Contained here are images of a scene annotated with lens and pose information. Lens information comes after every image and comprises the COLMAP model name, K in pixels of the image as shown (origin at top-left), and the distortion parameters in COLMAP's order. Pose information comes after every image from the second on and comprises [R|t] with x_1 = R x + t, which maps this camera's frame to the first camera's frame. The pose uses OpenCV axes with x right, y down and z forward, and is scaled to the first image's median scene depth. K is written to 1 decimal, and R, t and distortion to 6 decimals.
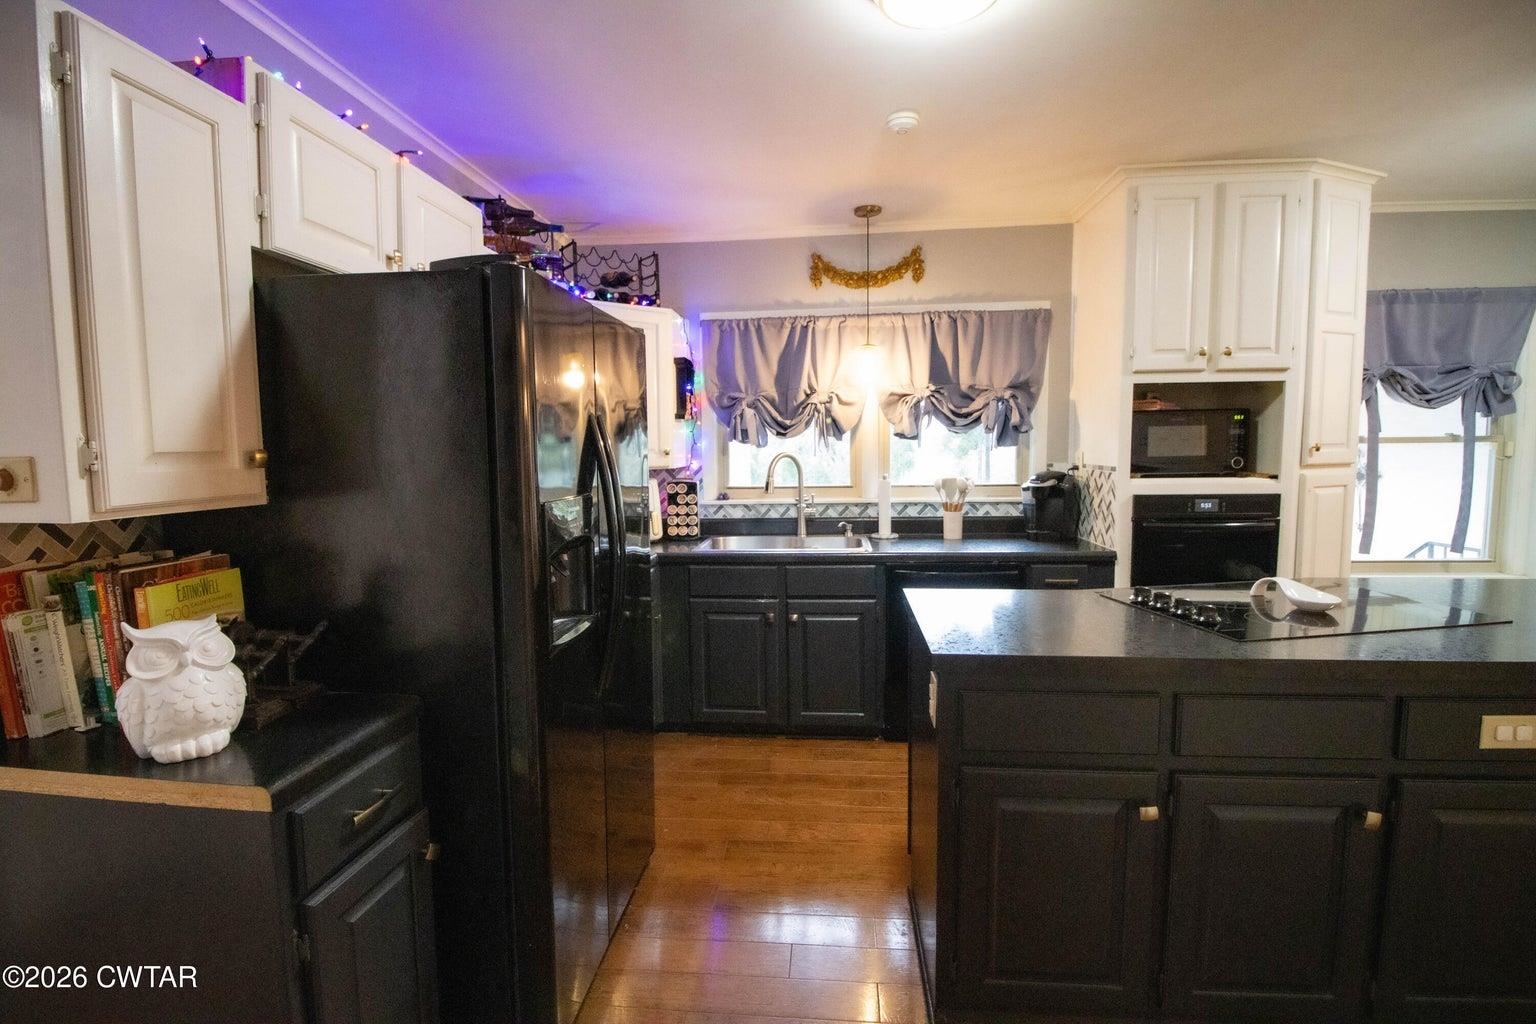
lens RADIAL K [[712.2, 0, 767.8], [0, 712.2, 474.0], [0, 0, 1]] dist [0.001435, -0.007184]
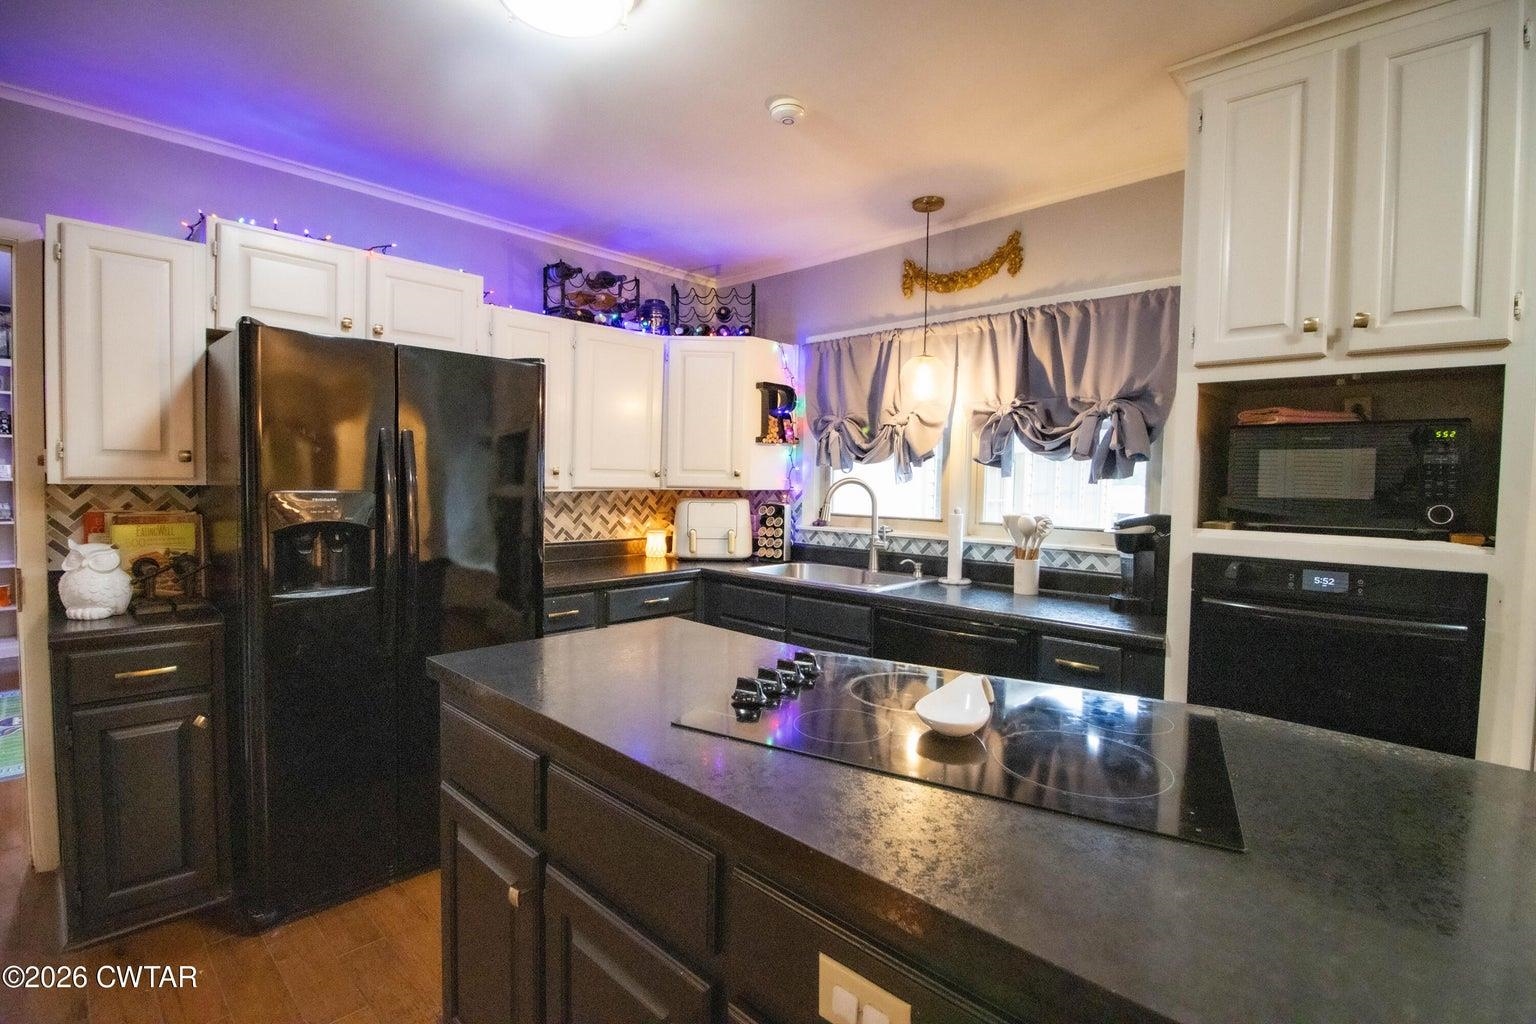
lens RADIAL K [[712.2, 0, 767.8], [0, 712.2, 474.0], [0, 0, 1]] dist [0.001435, -0.007184]
pose [[0.787273, 0.024807, -0.616106, 0.502824], [-0.054906, 0.998041, -0.029975, -0.001553], [0.614155, 0.057426, 0.787093, 0.198395]]
